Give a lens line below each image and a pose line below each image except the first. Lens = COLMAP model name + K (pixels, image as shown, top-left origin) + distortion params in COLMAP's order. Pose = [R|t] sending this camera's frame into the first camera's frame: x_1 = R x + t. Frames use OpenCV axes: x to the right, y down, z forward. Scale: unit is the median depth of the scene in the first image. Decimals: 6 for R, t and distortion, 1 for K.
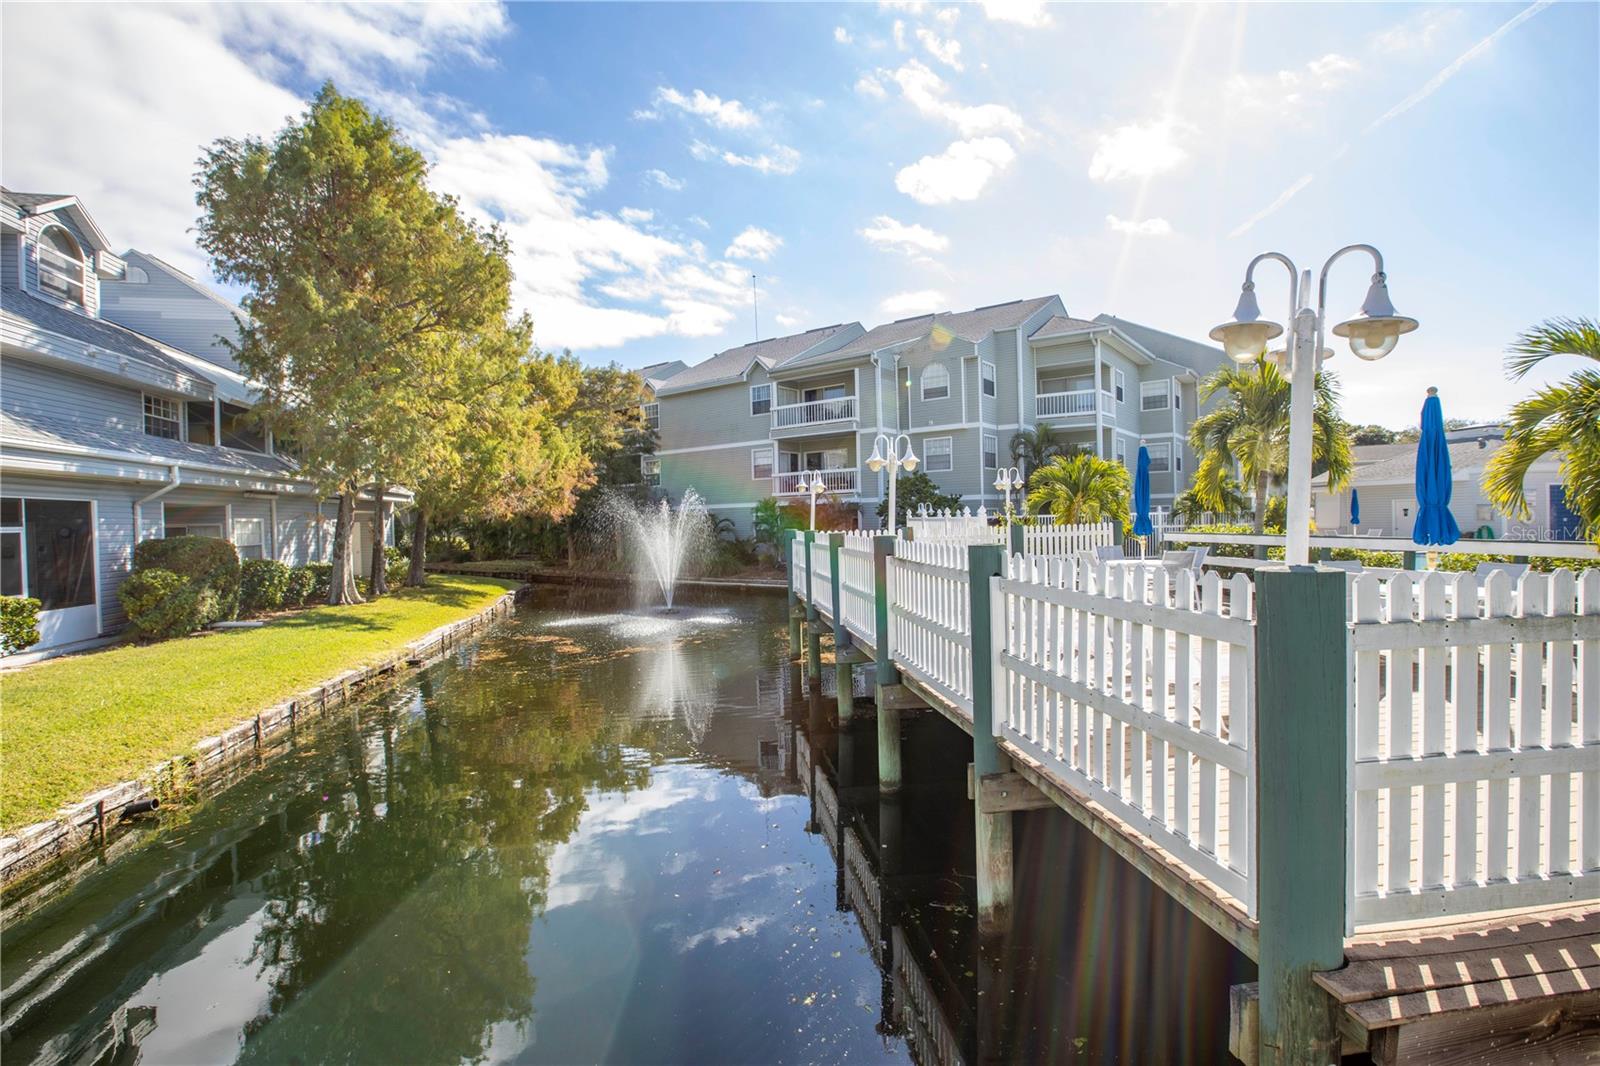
lens RADIAL K [[723.0, 0, 798.5], [0, 723.0, 535.5], [0, 0, 1]] dist [-0.017413, 0.001344]
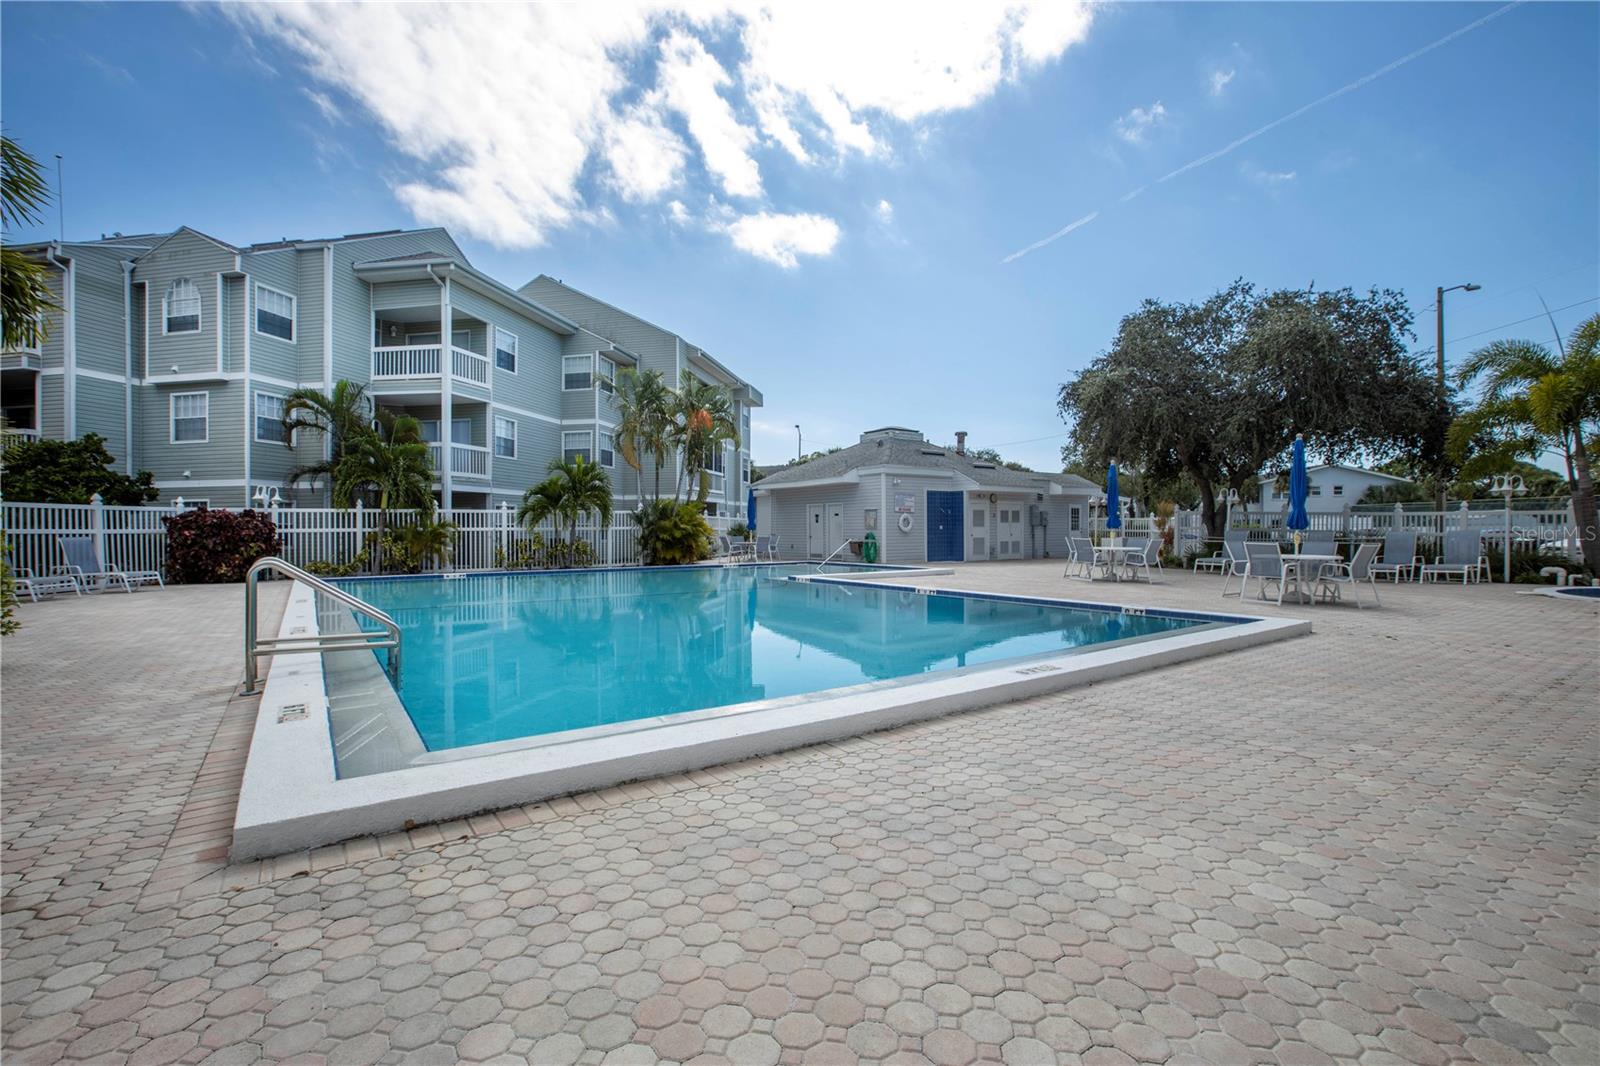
lens RADIAL K [[723.0, 0, 788.6], [0, 723.0, 525.9], [0, 0, 1]] dist [-0.017413, 0.001344]
pose [[0.897305, 0.013689, 0.441200, 0.395606], [-0.003842, 0.999723, -0.023205, -0.000364], [-0.441395, 0.019126, 0.897109, 0.172692]]
